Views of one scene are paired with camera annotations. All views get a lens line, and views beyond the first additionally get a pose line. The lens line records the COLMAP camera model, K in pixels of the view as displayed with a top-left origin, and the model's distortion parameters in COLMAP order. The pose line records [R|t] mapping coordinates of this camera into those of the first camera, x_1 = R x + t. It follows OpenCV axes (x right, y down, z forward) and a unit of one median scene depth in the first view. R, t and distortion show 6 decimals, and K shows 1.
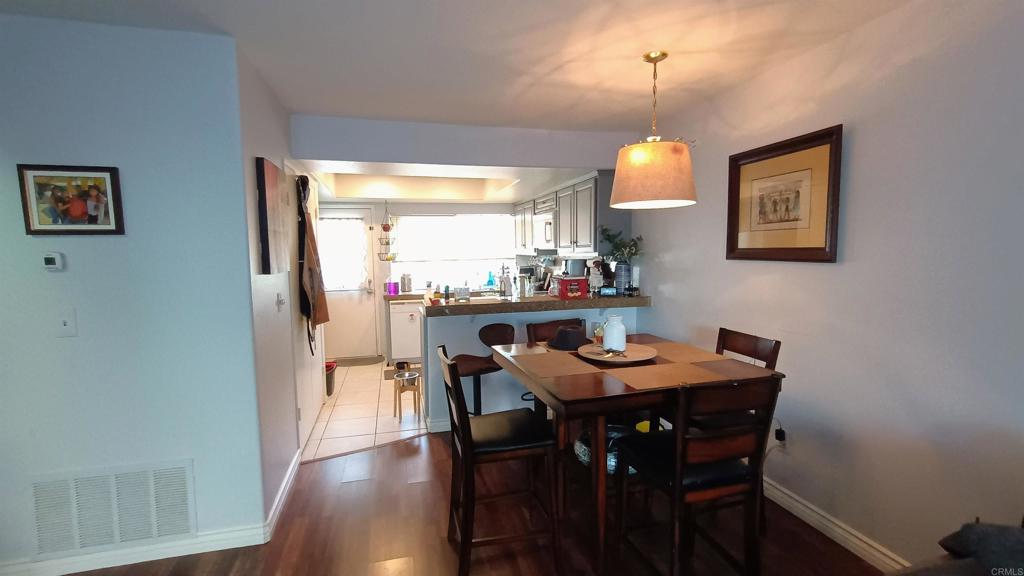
lens RADIAL K [[464.5, 0, 506.6], [0, 464.5, 293.8], [0, 0, 1]] dist [-0.001027, 0.001187]
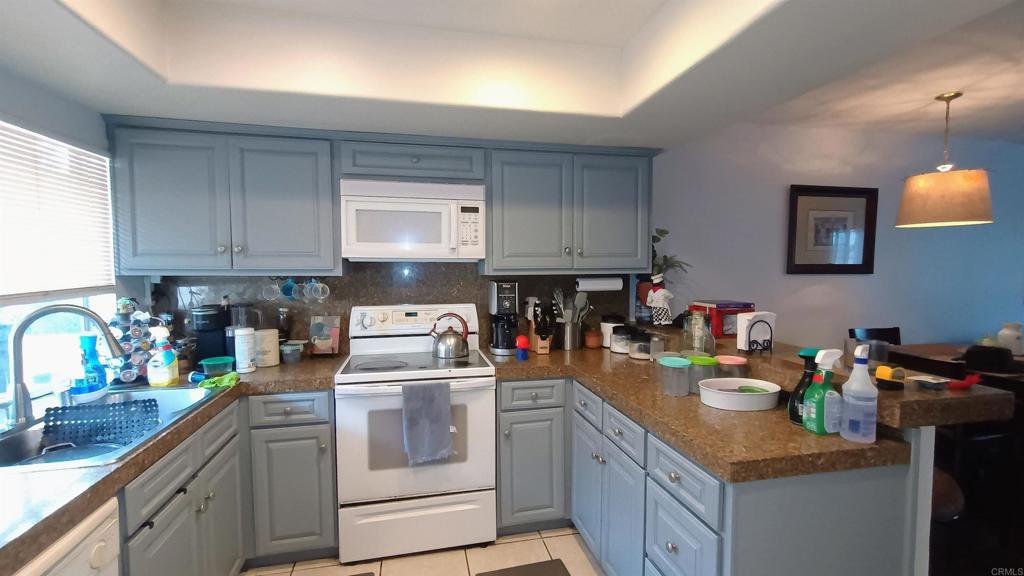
lens RADIAL K [[464.5, 0, 510.1], [0, 464.5, 296.7], [0, 0, 1]] dist [-0.001027, 0.001187]
pose [[0.023629, -0.061874, 0.997804, -0.783034], [0.091165, 0.994058, 0.059483, -0.166285], [-0.995555, 0.089560, 0.029129, 1.865334]]
